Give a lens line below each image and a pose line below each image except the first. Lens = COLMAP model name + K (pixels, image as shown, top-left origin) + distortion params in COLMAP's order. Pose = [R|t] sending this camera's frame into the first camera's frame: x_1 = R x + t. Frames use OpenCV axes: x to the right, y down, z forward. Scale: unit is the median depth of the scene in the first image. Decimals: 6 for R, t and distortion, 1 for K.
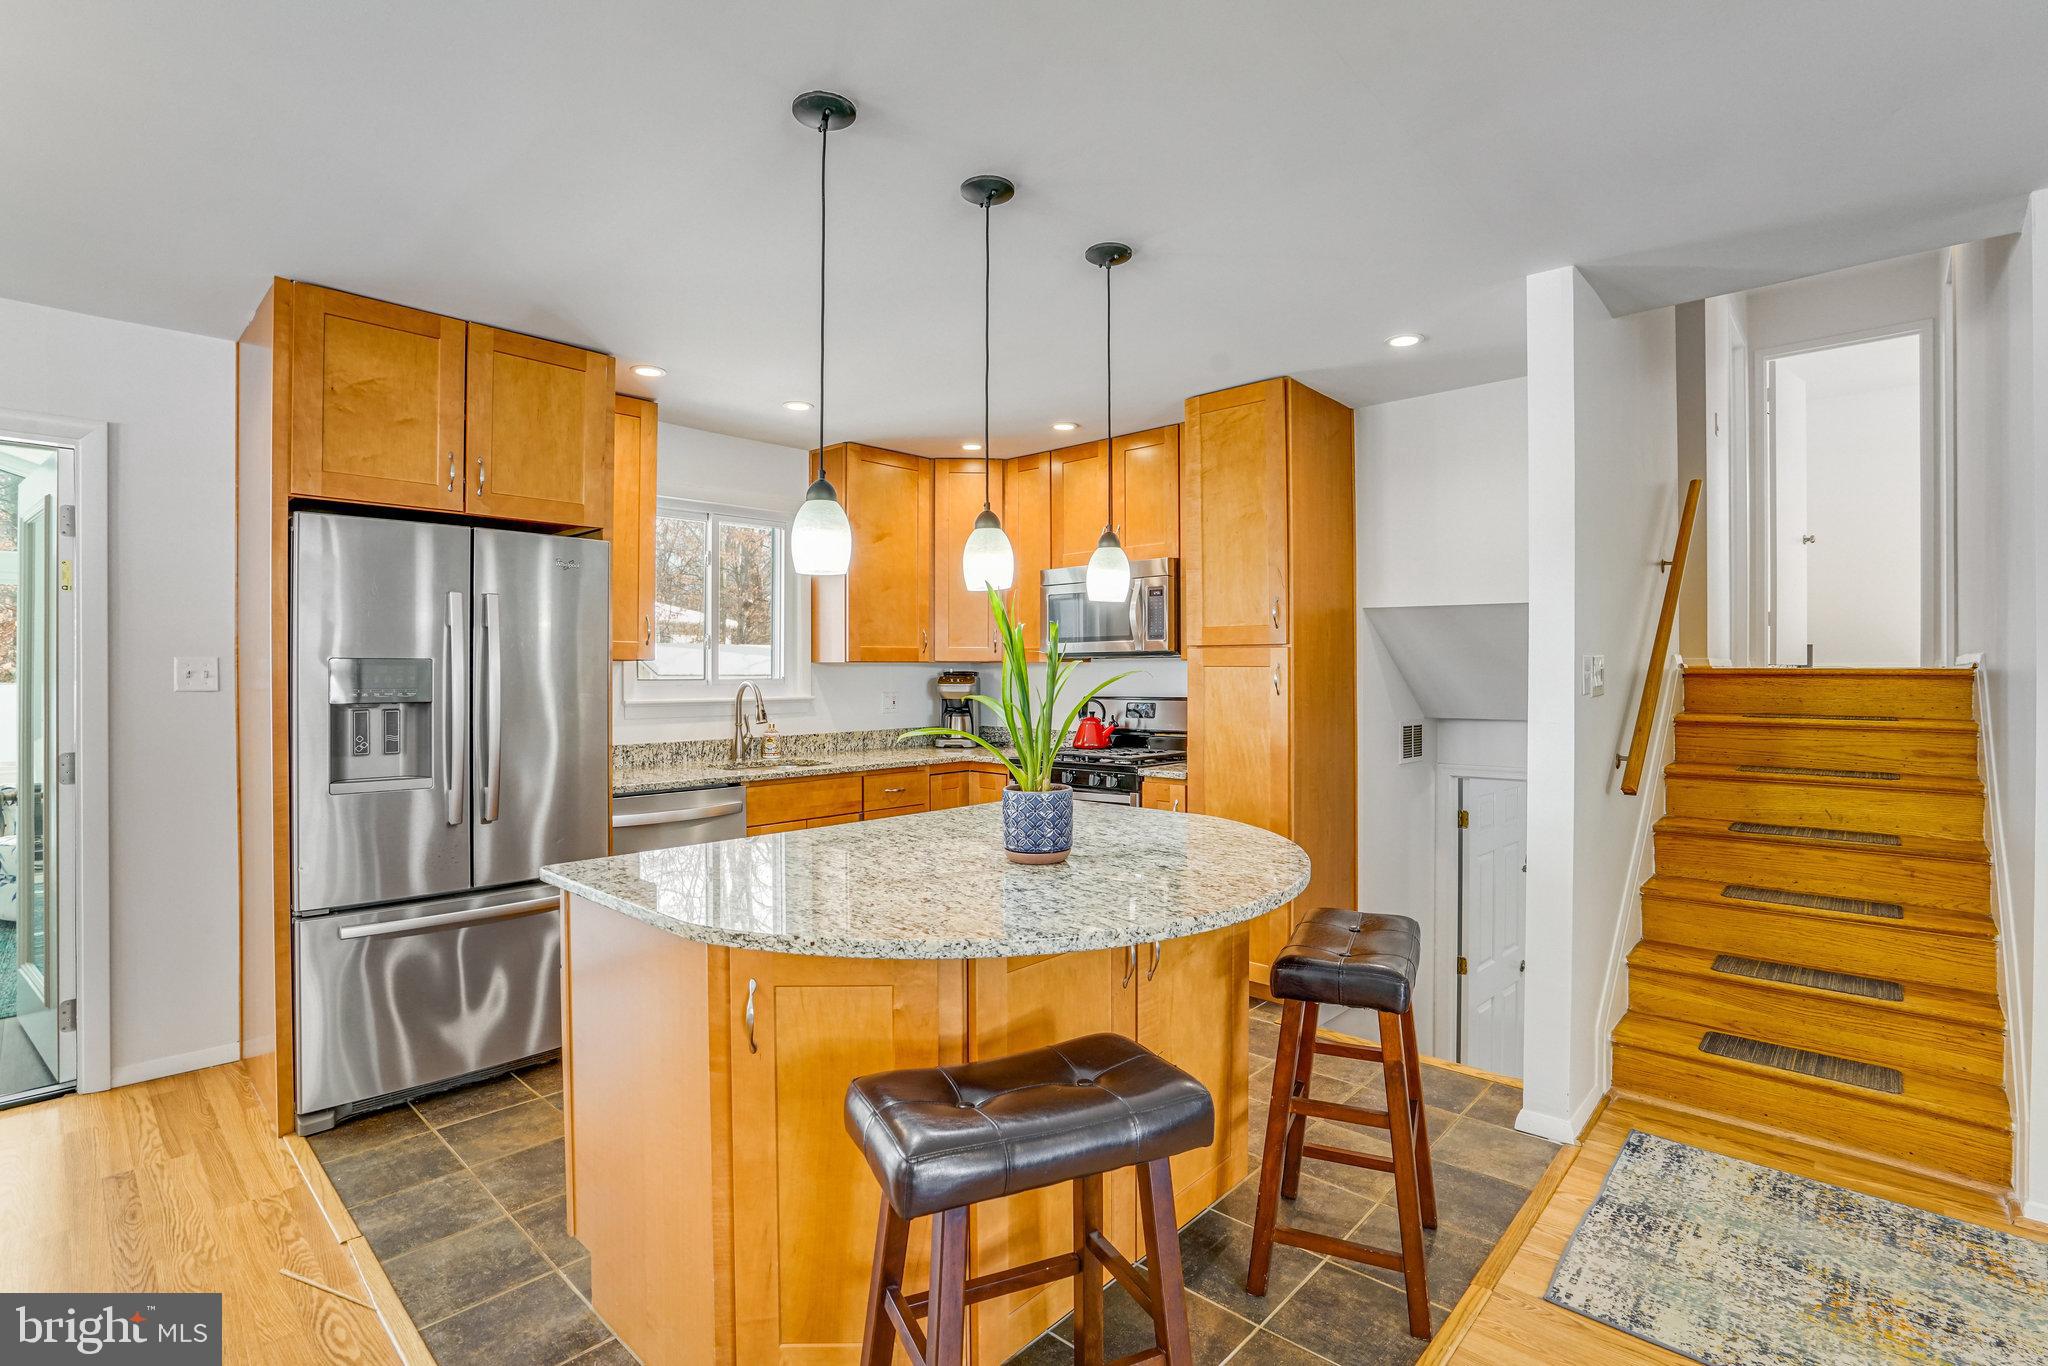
lens RADIAL K [[953.0, 0, 1017.3], [0, 953.0, 672.5], [0, 0, 1]] dist [-0.053604, 0.019745]
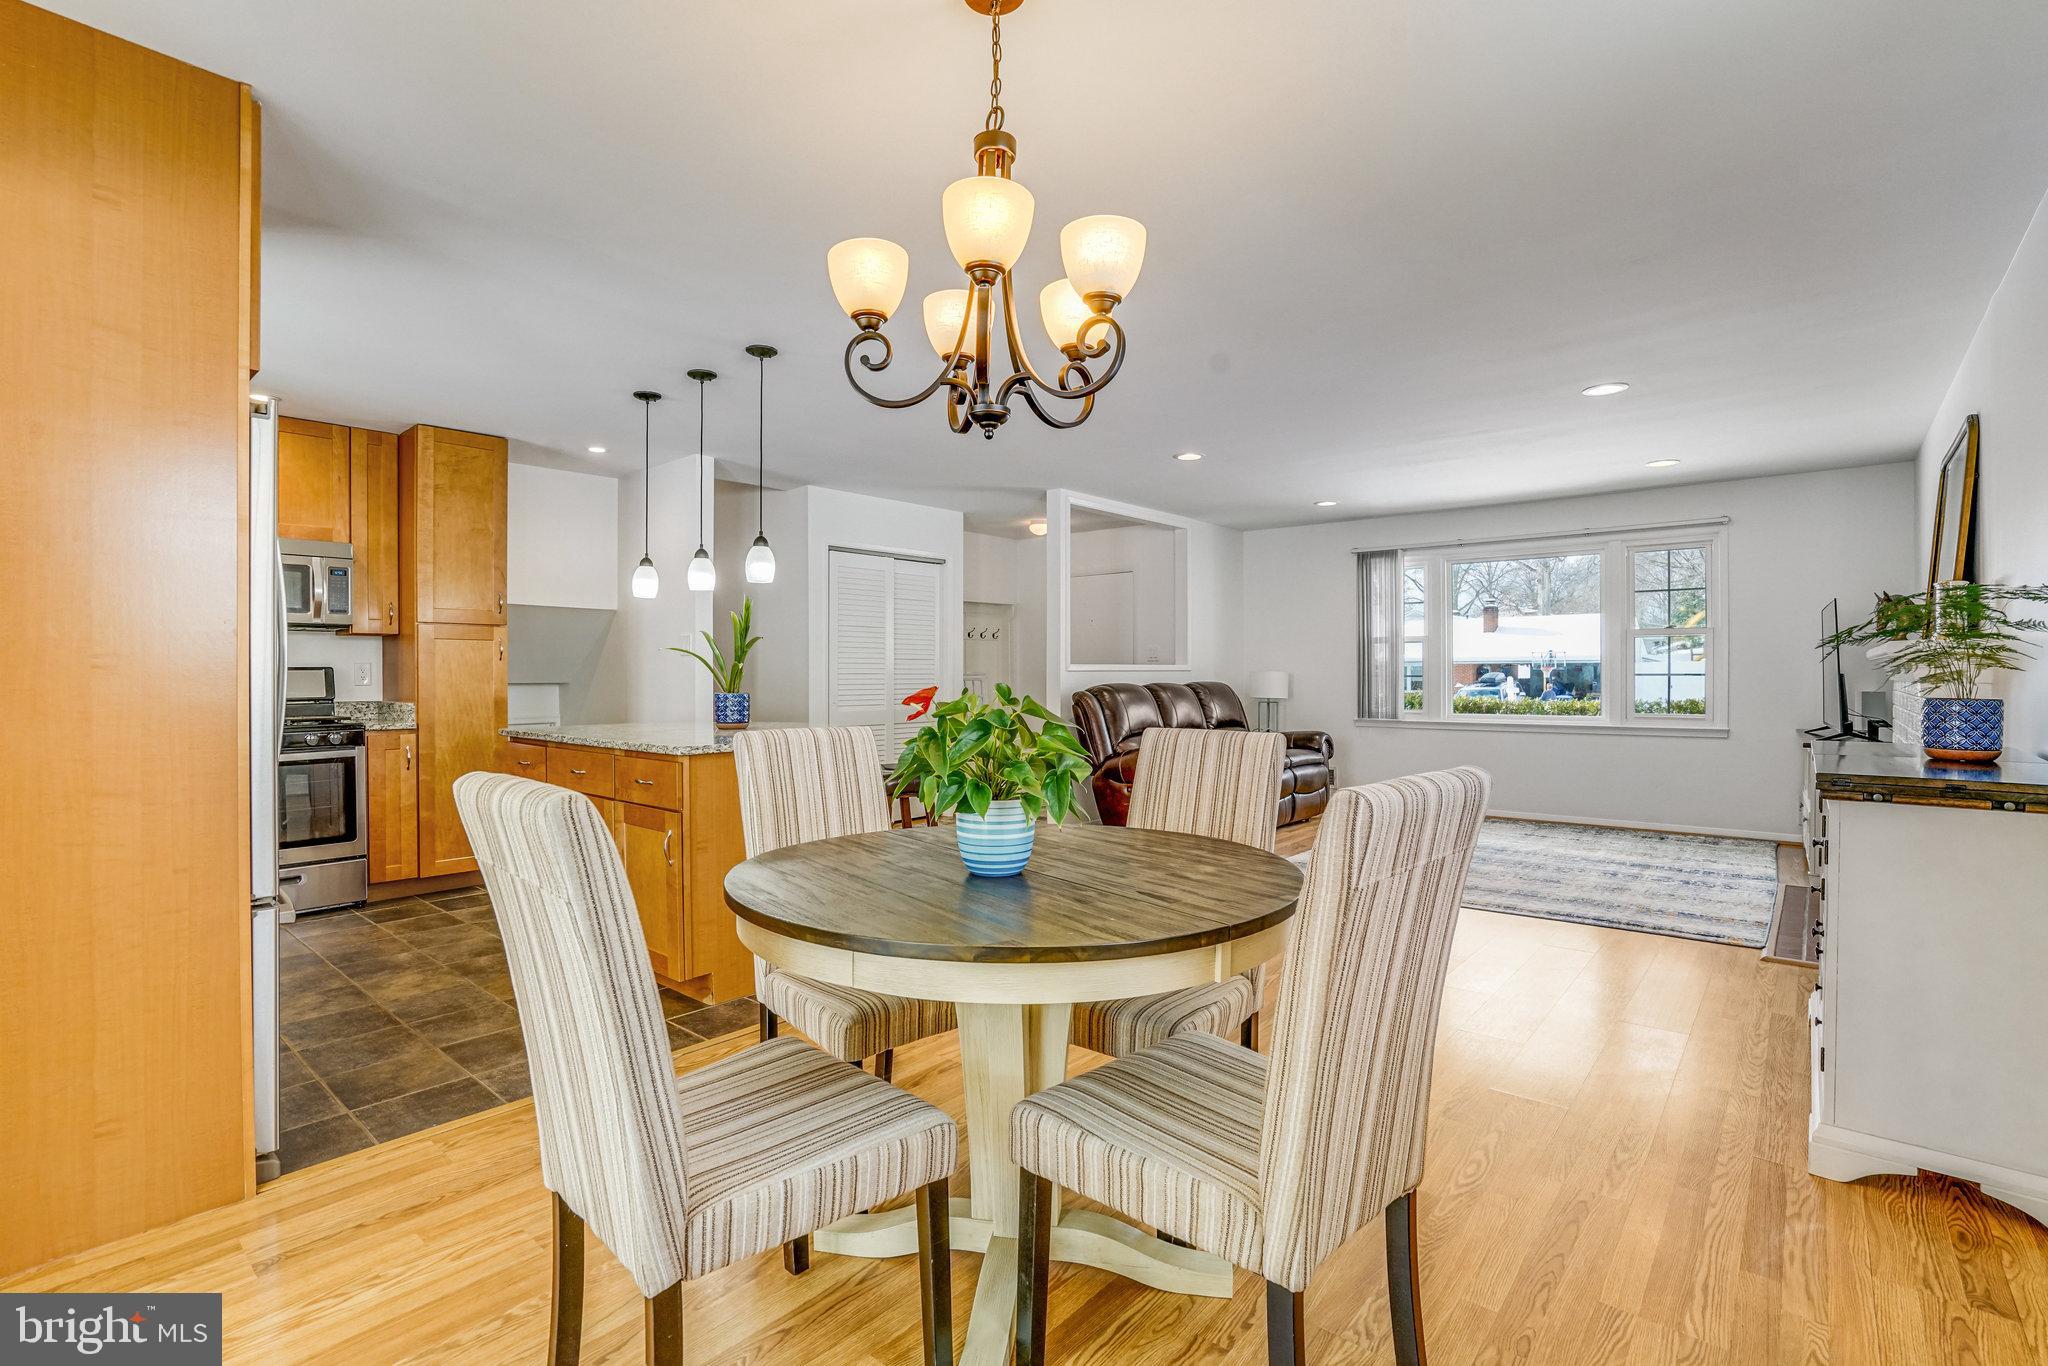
lens RADIAL K [[927.5, 0, 983.3], [0, 927.5, 678.5], [0, 0, 1]] dist [-0.061890, 0.033096]
pose [[-0.016989, -0.002896, 0.999851, -1.414237], [0.005164, 0.999982, 0.002984, 0.065336], [-0.999842, 0.005214, -0.016974, 0.365226]]
